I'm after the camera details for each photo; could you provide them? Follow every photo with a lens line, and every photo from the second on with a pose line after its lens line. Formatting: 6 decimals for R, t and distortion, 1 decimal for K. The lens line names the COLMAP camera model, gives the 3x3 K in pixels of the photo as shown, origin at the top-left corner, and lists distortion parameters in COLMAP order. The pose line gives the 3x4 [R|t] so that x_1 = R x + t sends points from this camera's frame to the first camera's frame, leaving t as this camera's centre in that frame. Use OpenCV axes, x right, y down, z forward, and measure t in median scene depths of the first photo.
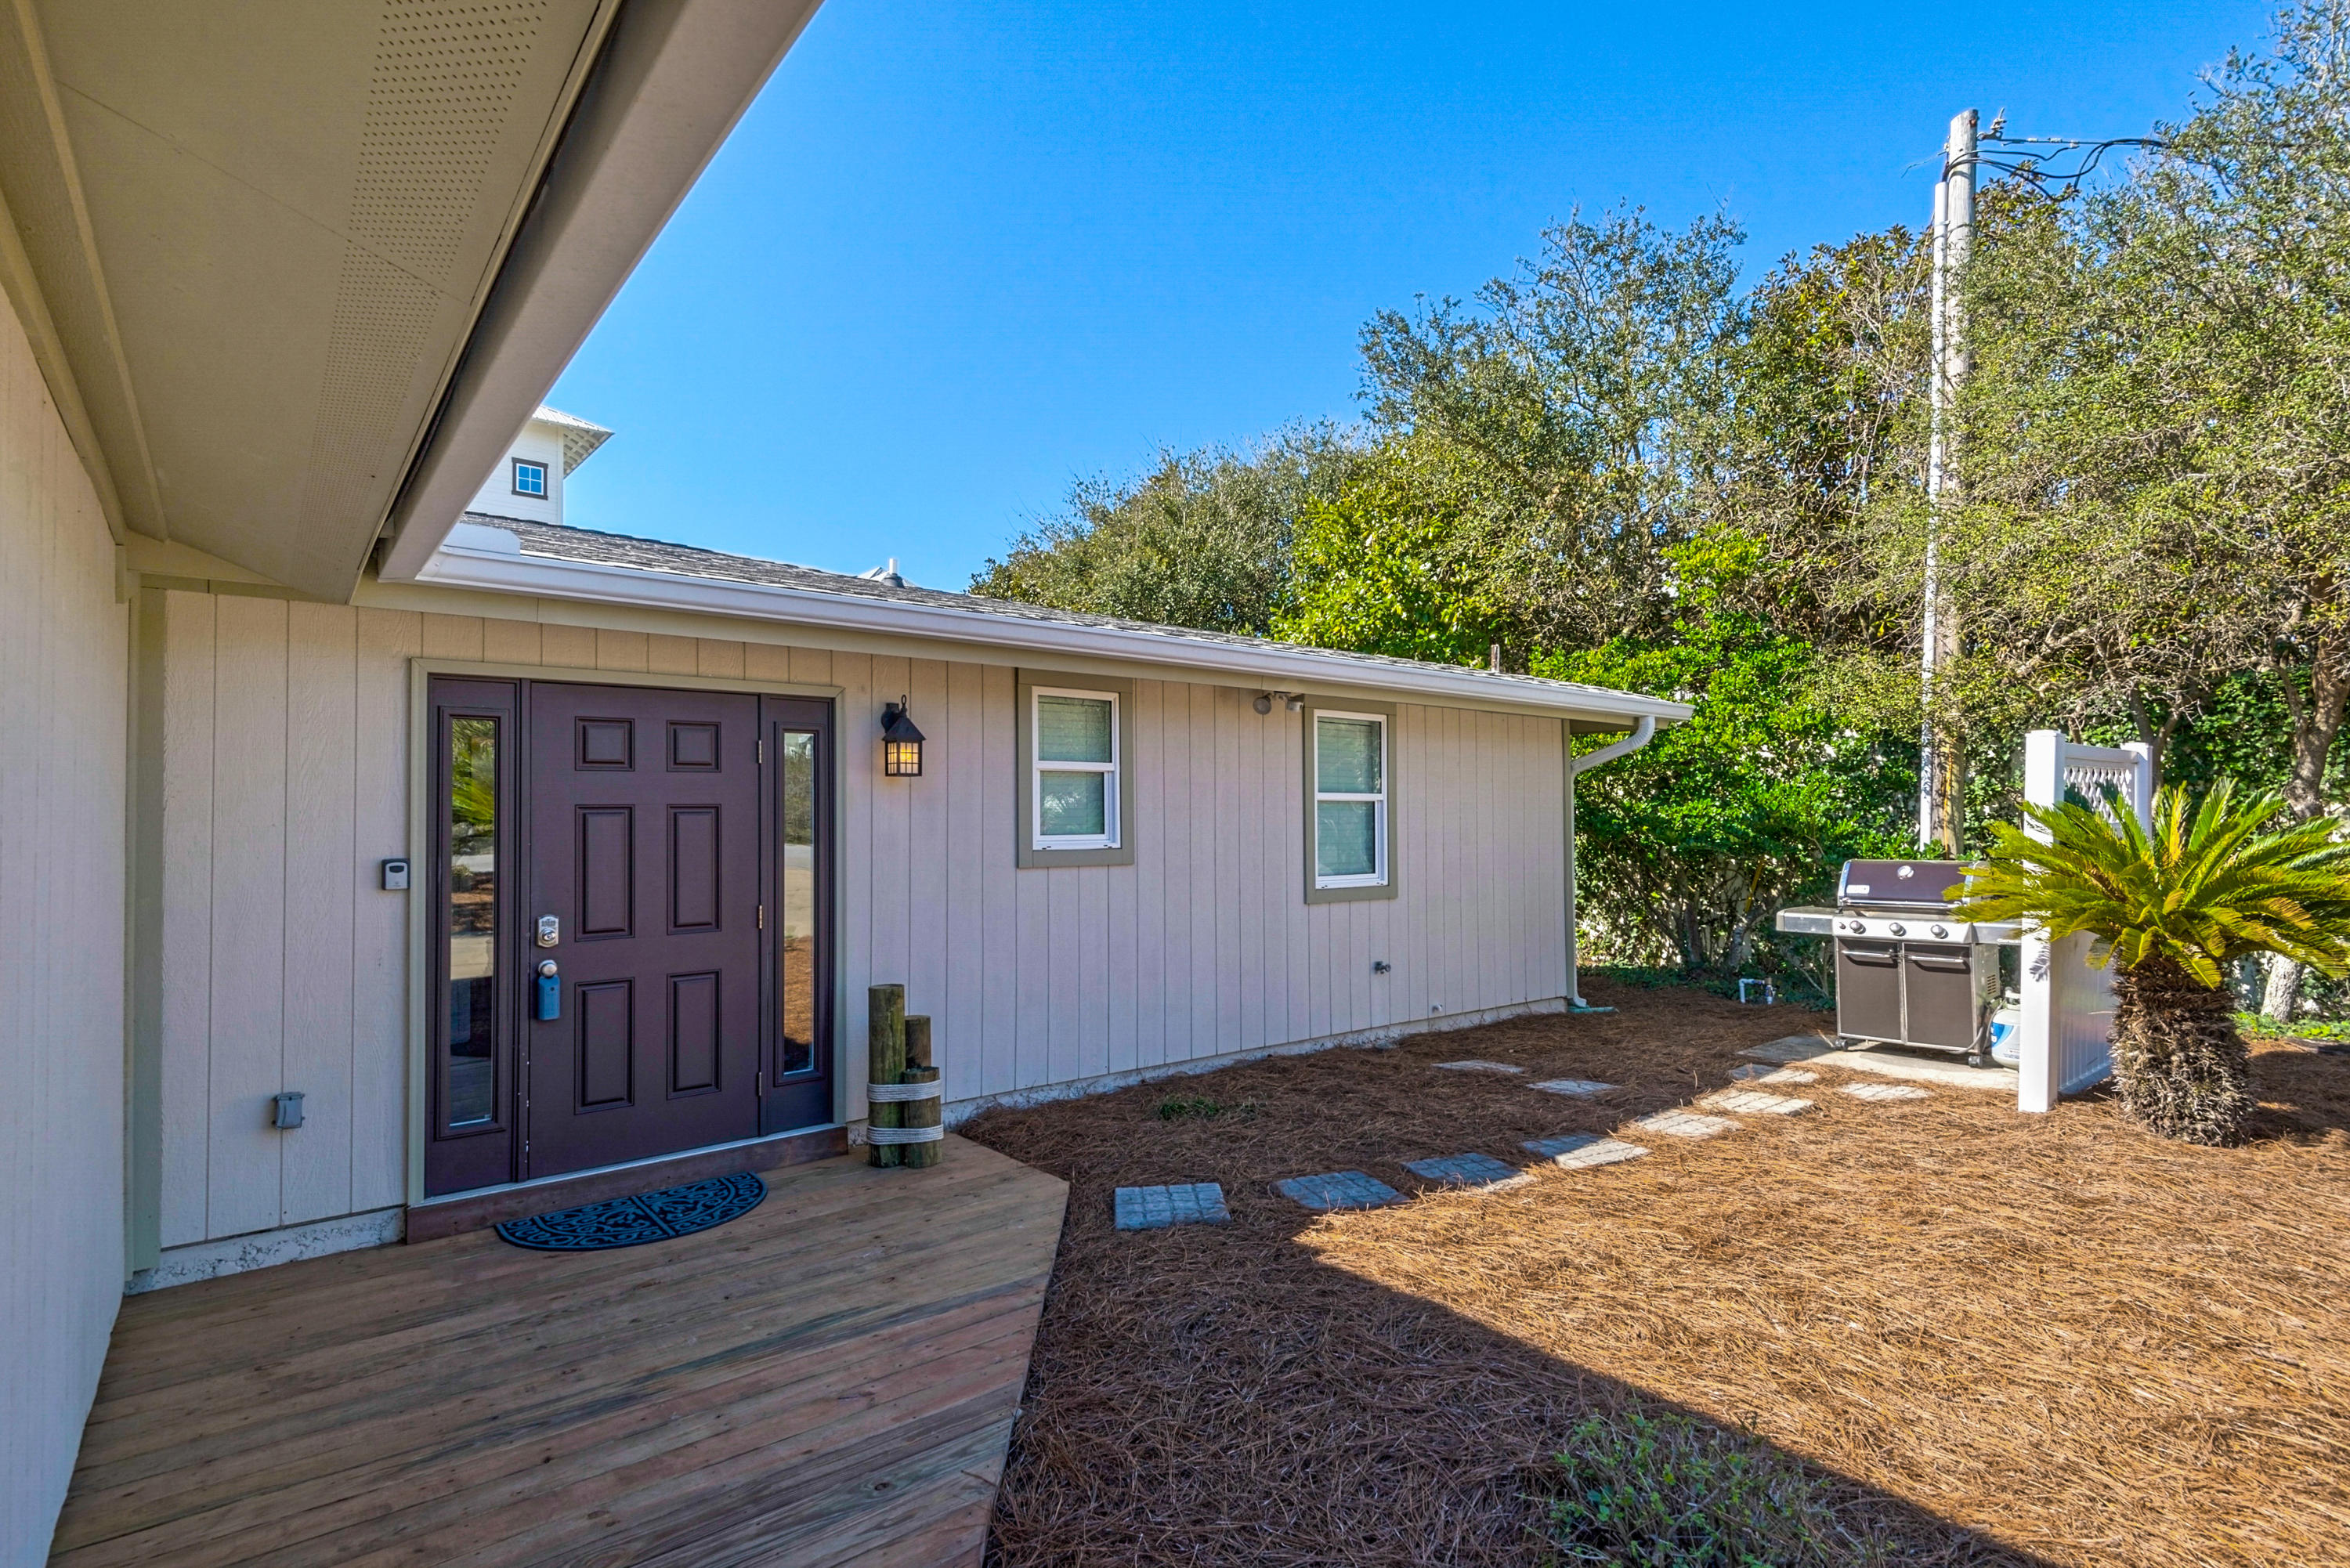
lens RADIAL K [[1152.1, 0, 1195.9], [0, 1152.1, 797.4], [0, 0, 1]] dist [0.010532, -0.000261]
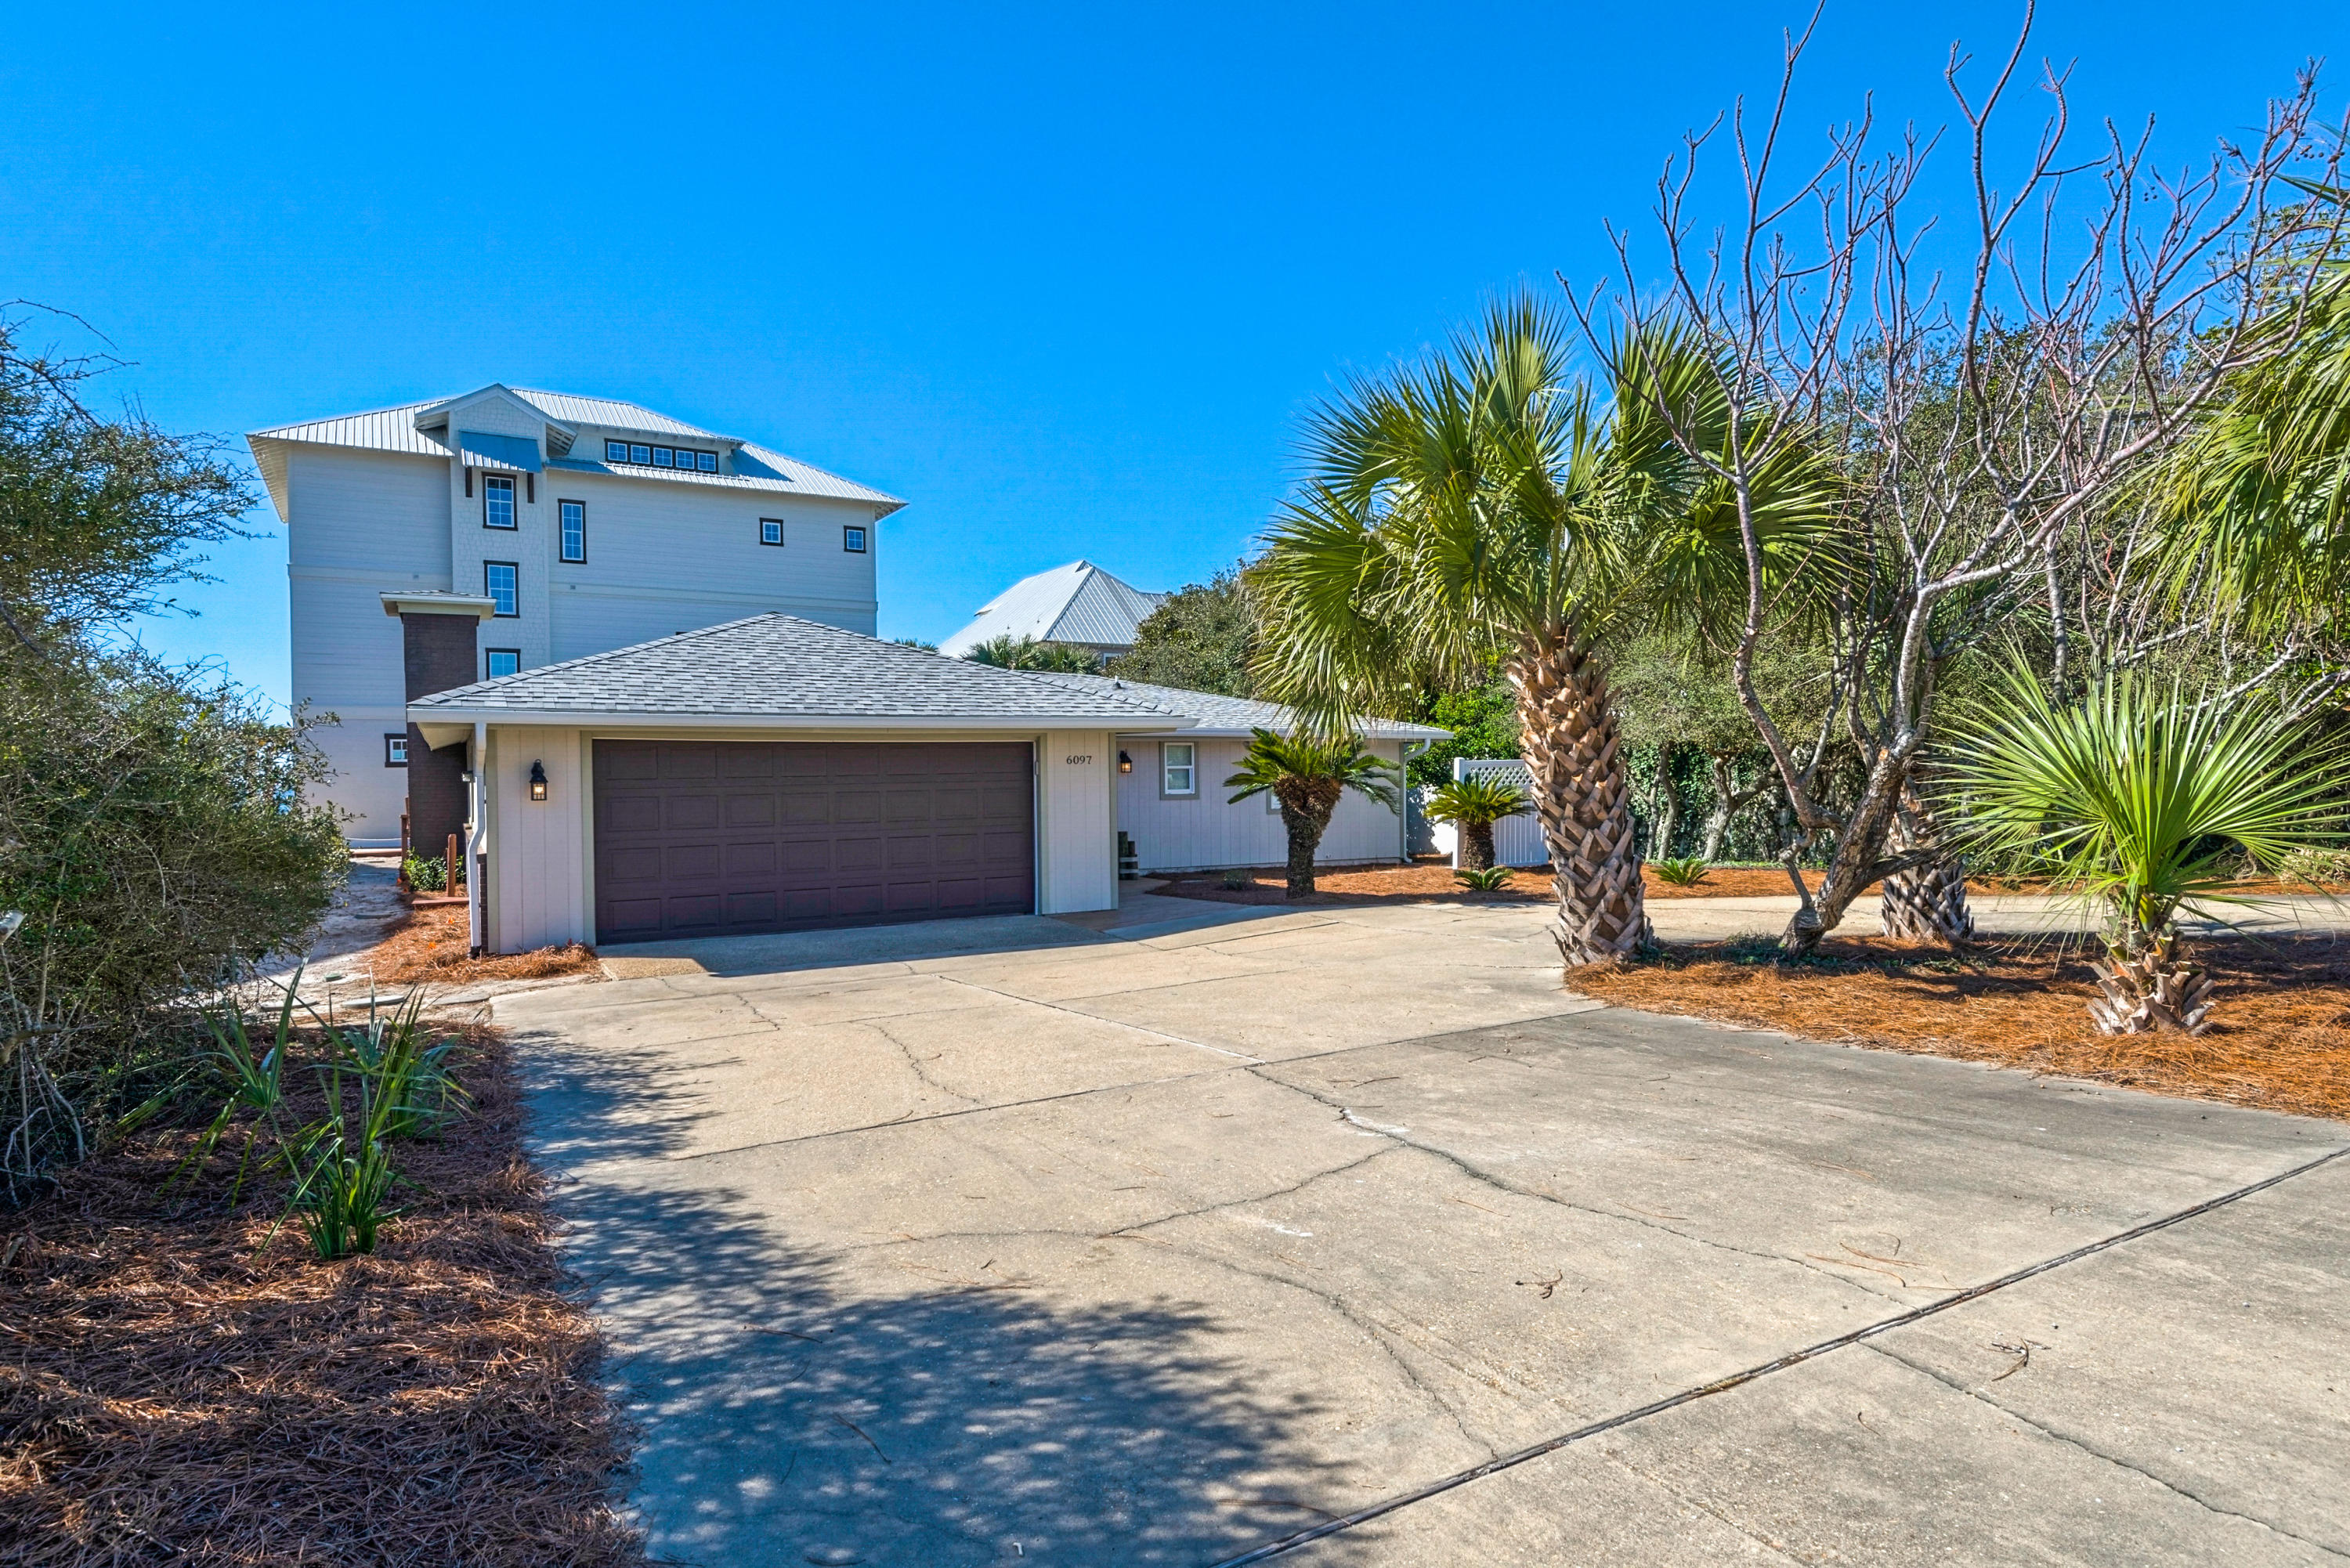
lens RADIAL K [[1371.3, 0, 1175.1], [0, 1371.3, 770.9], [0, 0, 1]] dist [0.038554, 0.000148]
pose [[0.982229, -0.003275, -0.187658, 0.665448], [0.007369, 0.999750, 0.021128, -0.109712], [0.187542, -0.022135, 0.982007, -3.028617]]
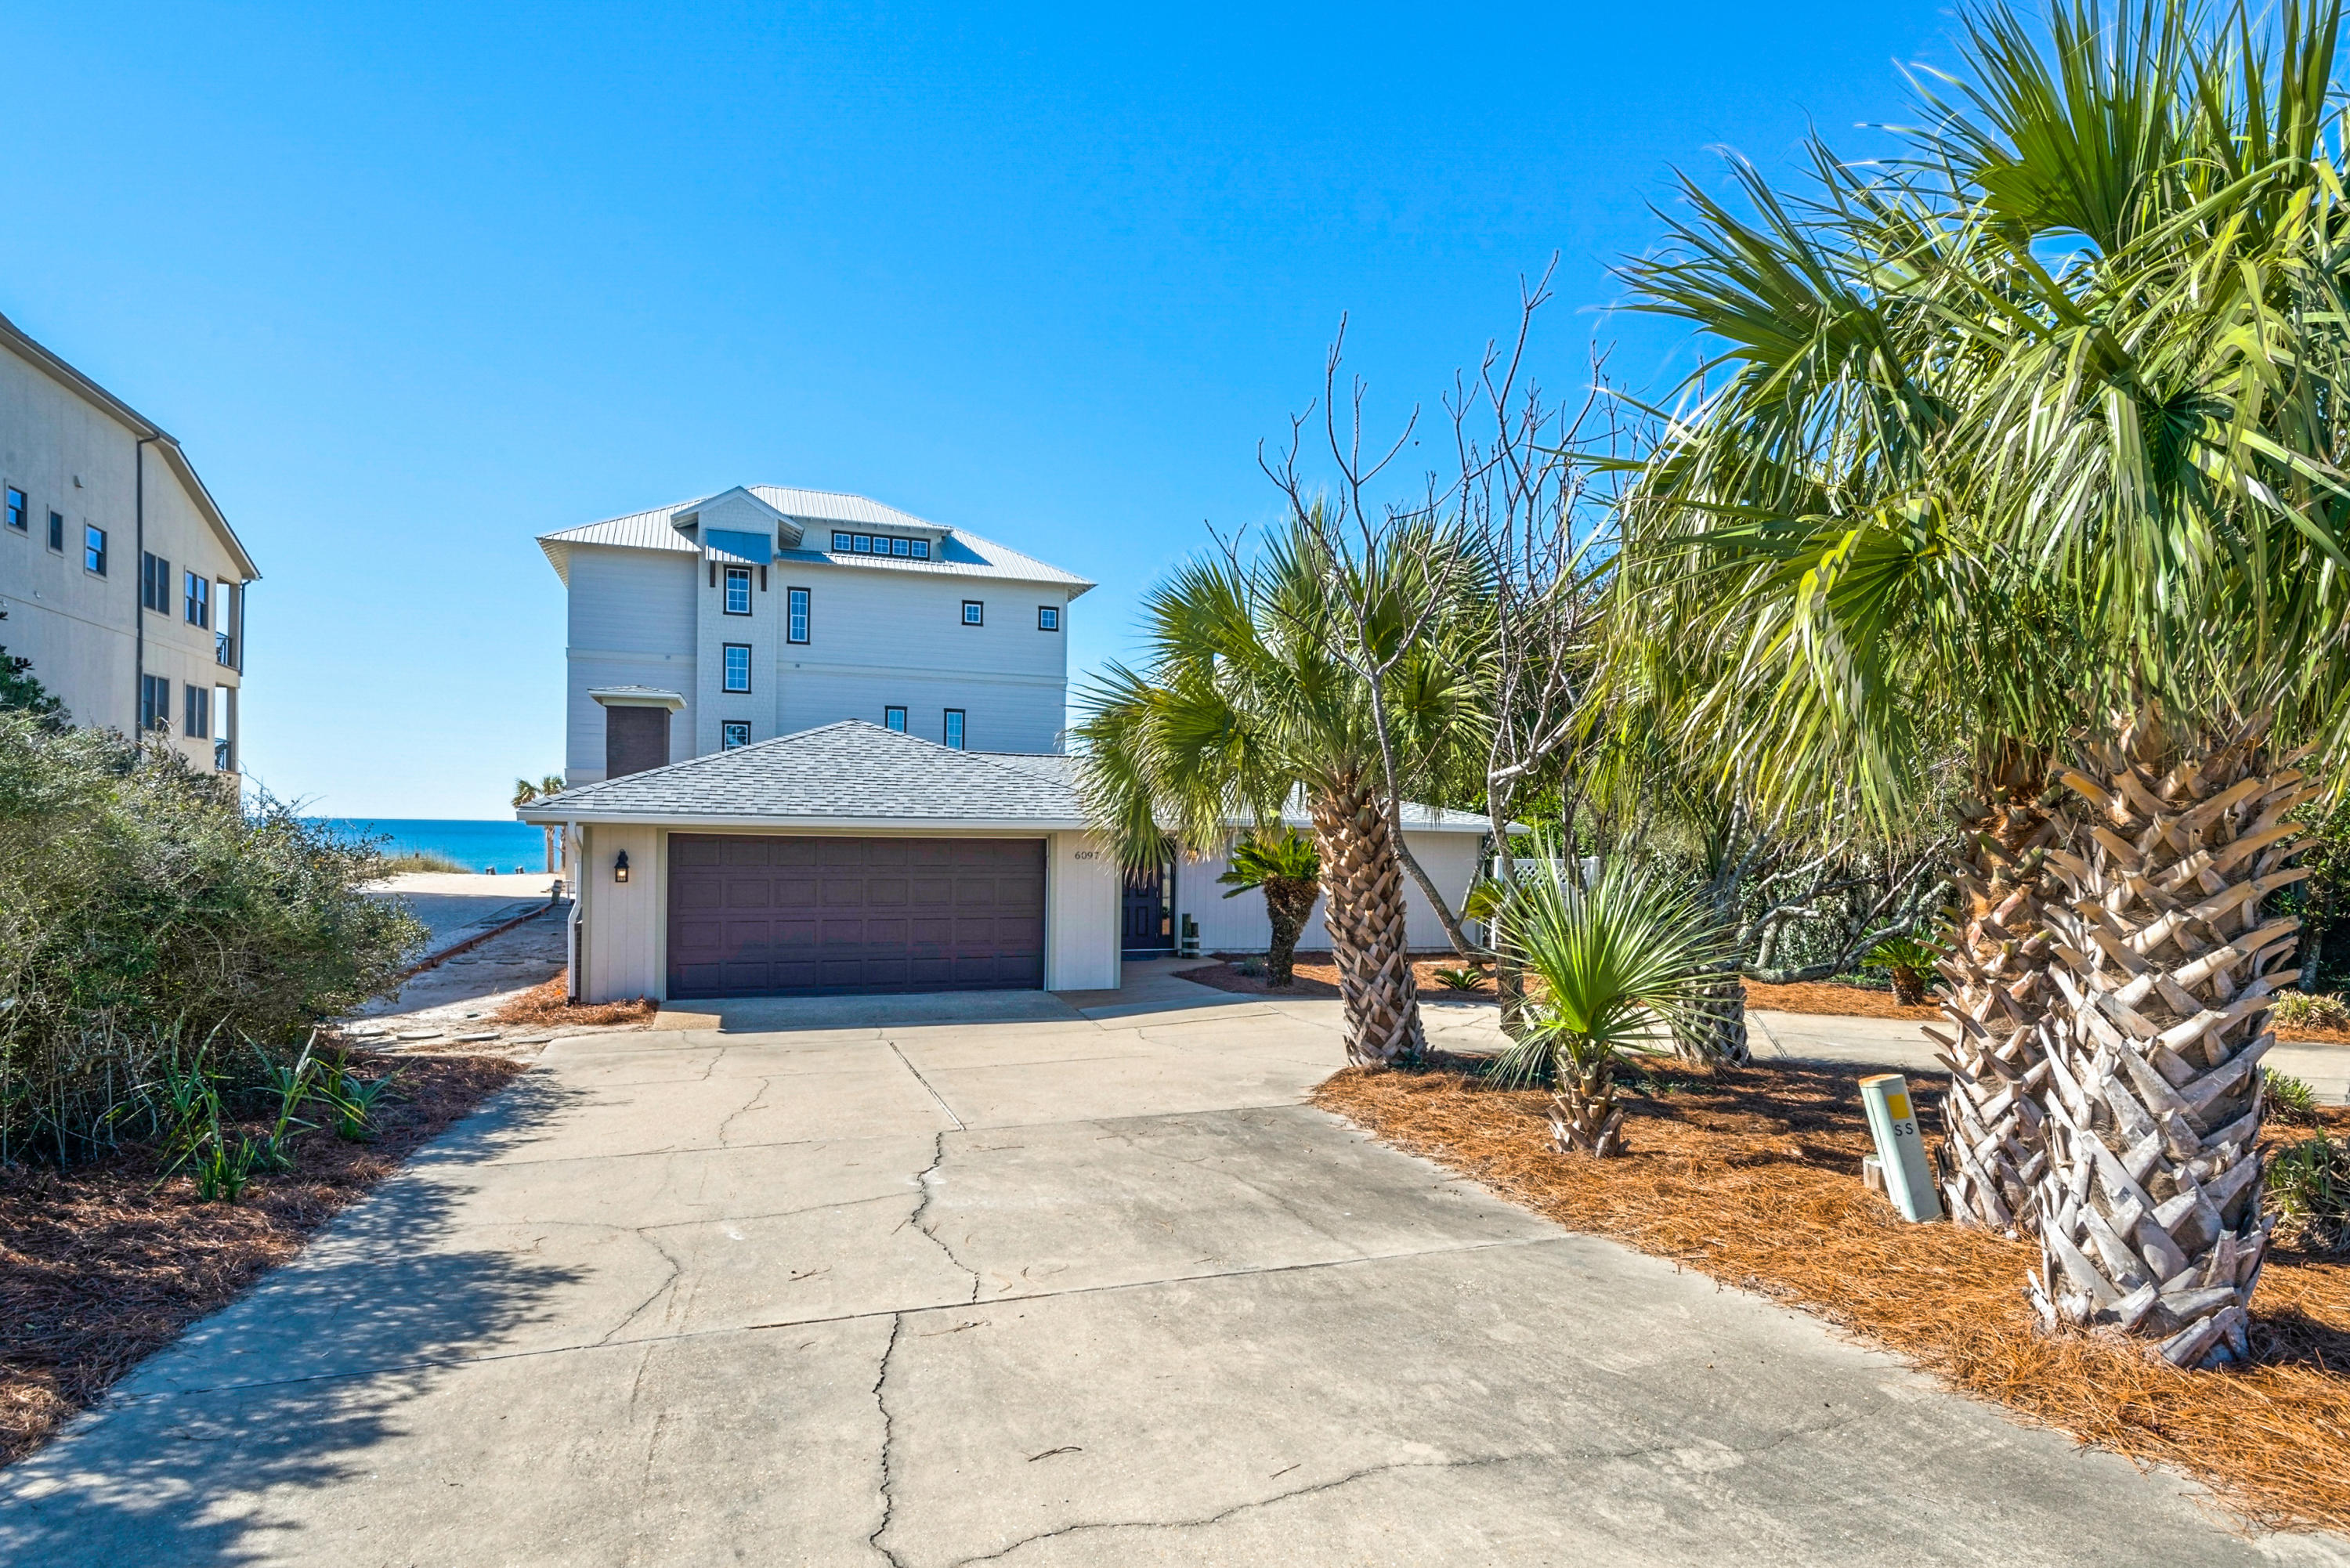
lens RADIAL K [[1394.9, 0, 1150.9], [0, 1394.9, 833.9], [0, 0, 1]] dist [0.071197, -0.049806]
pose [[0.918625, 0.023702, -0.394420, 1.413381], [-0.013733, 0.999511, 0.028079, -0.225761], [0.394893, -0.020377, 0.918501, -3.236705]]
